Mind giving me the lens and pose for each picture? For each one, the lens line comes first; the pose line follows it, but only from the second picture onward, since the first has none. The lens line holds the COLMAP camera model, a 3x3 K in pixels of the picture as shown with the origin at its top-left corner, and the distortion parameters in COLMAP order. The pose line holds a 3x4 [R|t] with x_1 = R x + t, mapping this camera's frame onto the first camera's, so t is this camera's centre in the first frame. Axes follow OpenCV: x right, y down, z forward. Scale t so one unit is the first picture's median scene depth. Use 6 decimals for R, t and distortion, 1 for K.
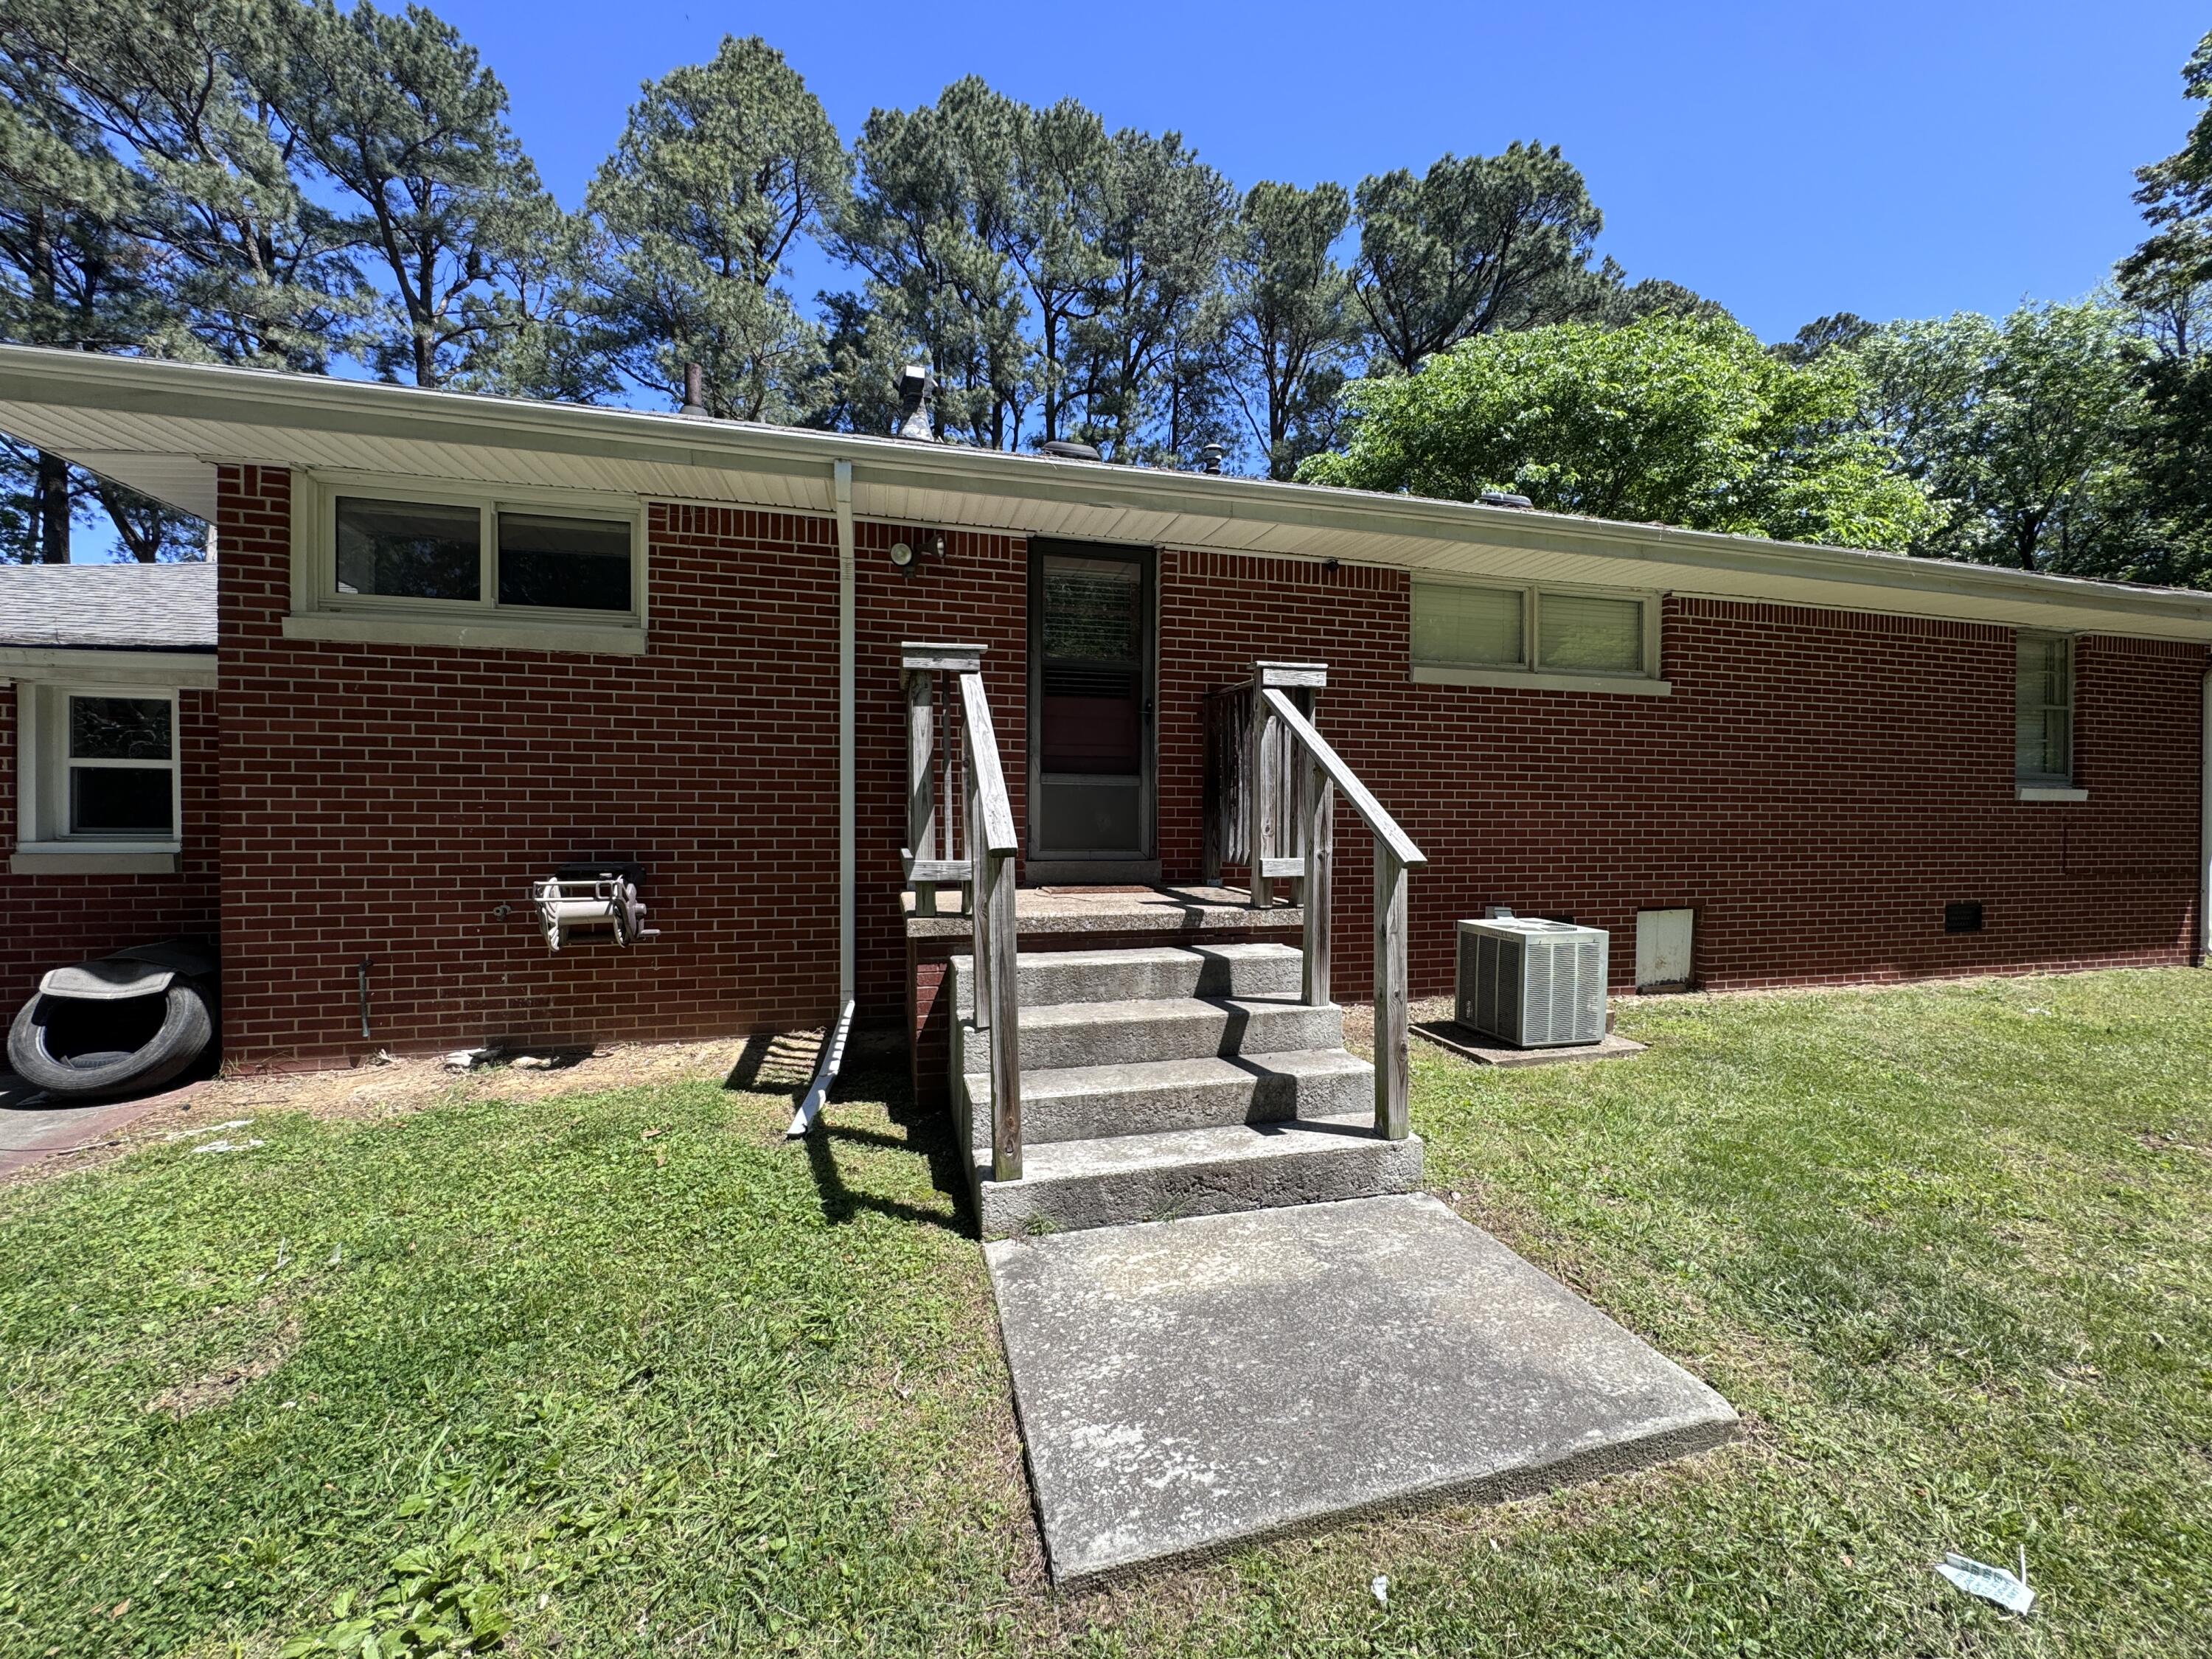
lens RADIAL K [[883.2, 0, 1106.0], [0, 883.2, 829.5], [0, 0, 1]] dist [-0.001616, 0.000054]
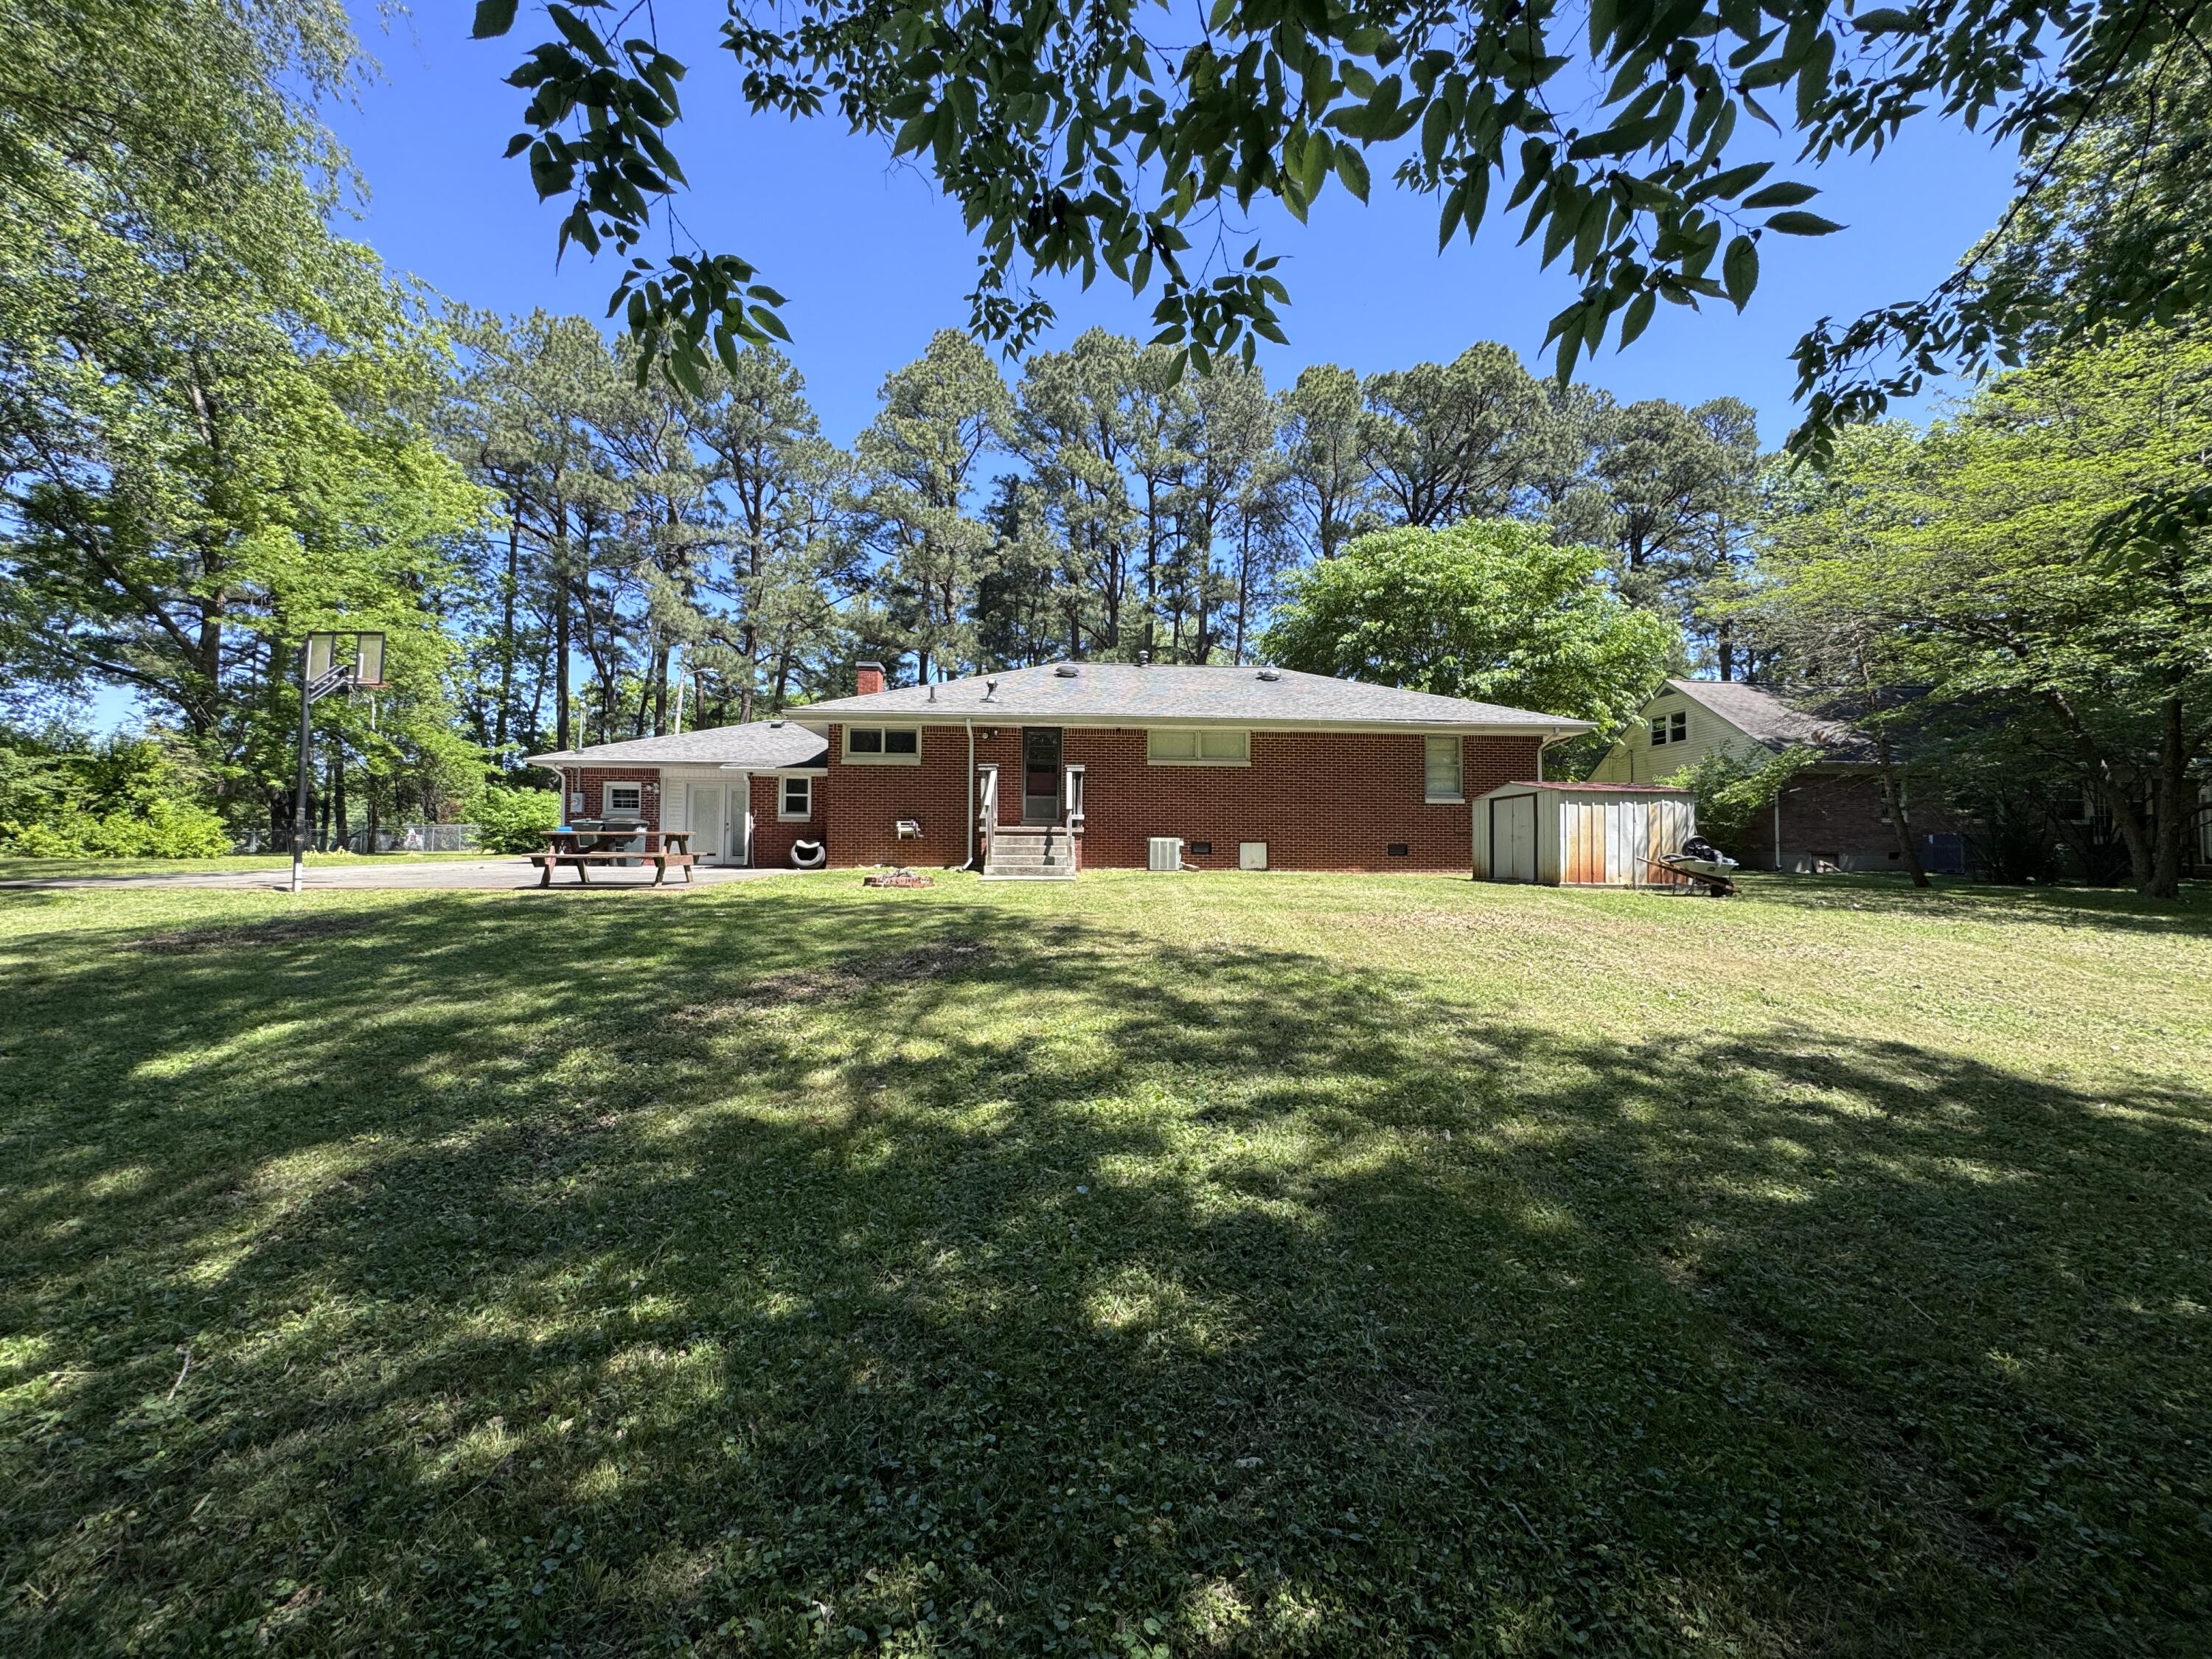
lens RADIAL K [[883.2, 0, 1106.0], [0, 883.2, 829.5], [0, 0, 1]] dist [-0.001616, 0.000054]
pose [[0.979718, -0.005116, -0.200316, 0.743171], [-0.004158, 0.998940, -0.045851, 0.182224], [0.200339, 0.045754, 0.978658, -1.851216]]
